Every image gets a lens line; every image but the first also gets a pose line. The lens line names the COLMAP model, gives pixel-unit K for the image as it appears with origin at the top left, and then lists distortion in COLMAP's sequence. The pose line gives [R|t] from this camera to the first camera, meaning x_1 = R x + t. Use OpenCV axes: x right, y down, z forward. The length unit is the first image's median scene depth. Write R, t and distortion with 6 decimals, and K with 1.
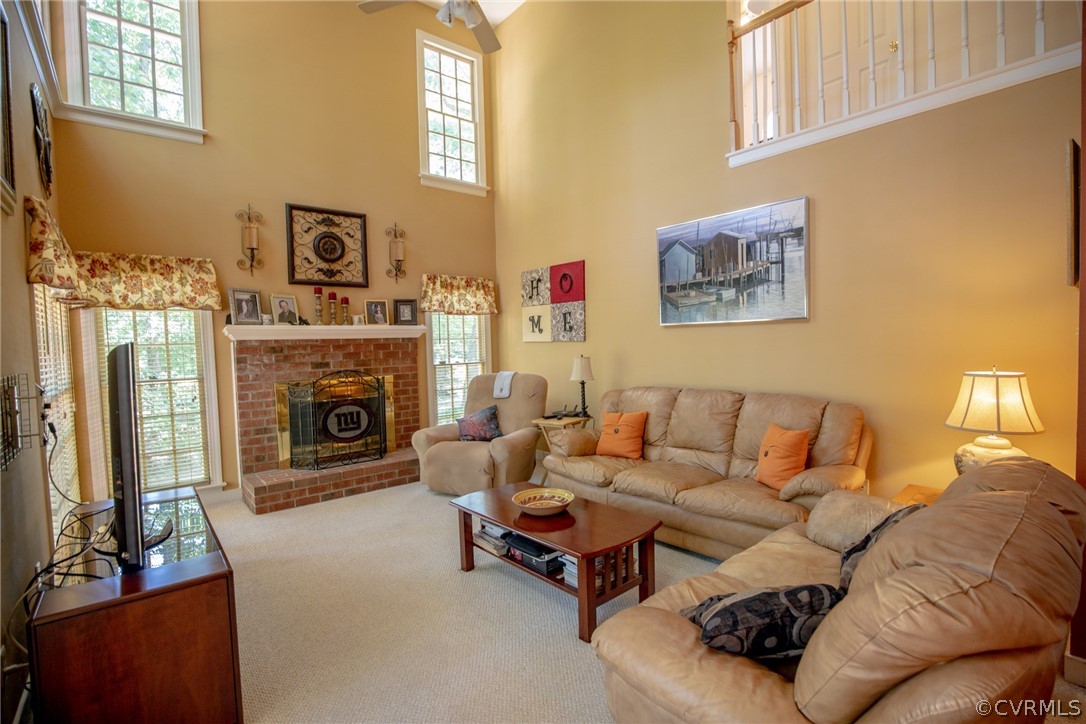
lens RADIAL K [[498.1, 0, 547.5], [0, 498.1, 367.2], [0, 0, 1]] dist [-0.031885, 0.004473]
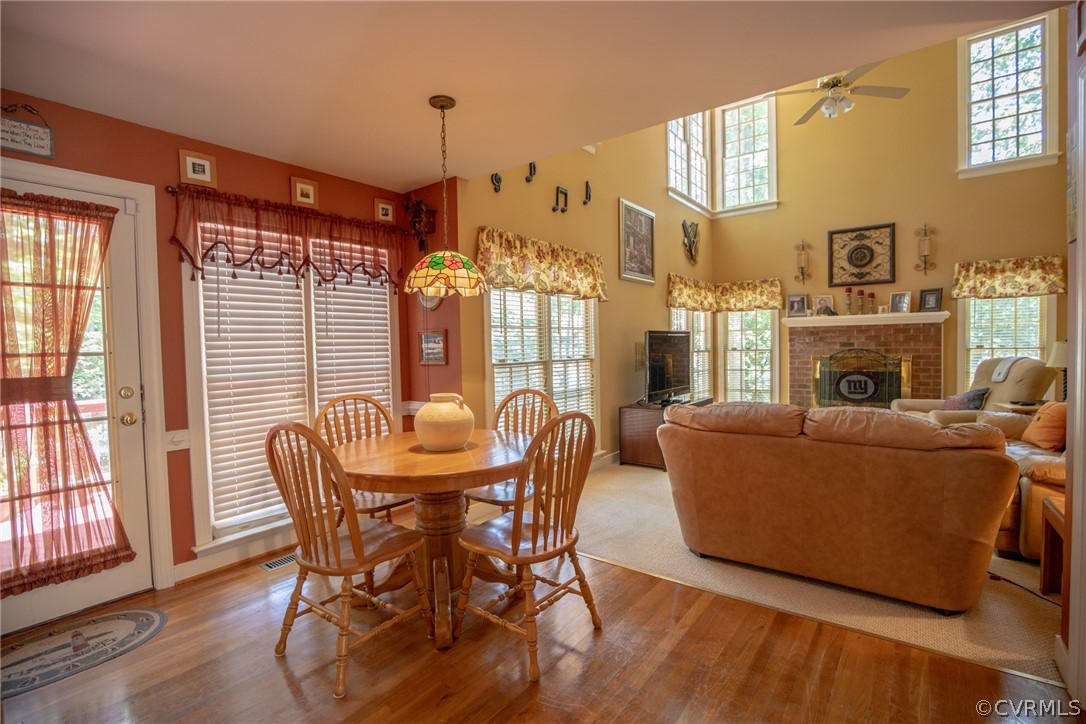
lens RADIAL K [[498.1, 0, 542.7], [0, 498.1, 362.6], [0, 0, 1]] dist [-0.031885, 0.004473]
pose [[0.210954, 0.058201, -0.975762, 0.691375], [-0.035408, 0.998026, 0.051874, 0.004848], [0.976855, 0.023607, 0.212598, -0.108758]]
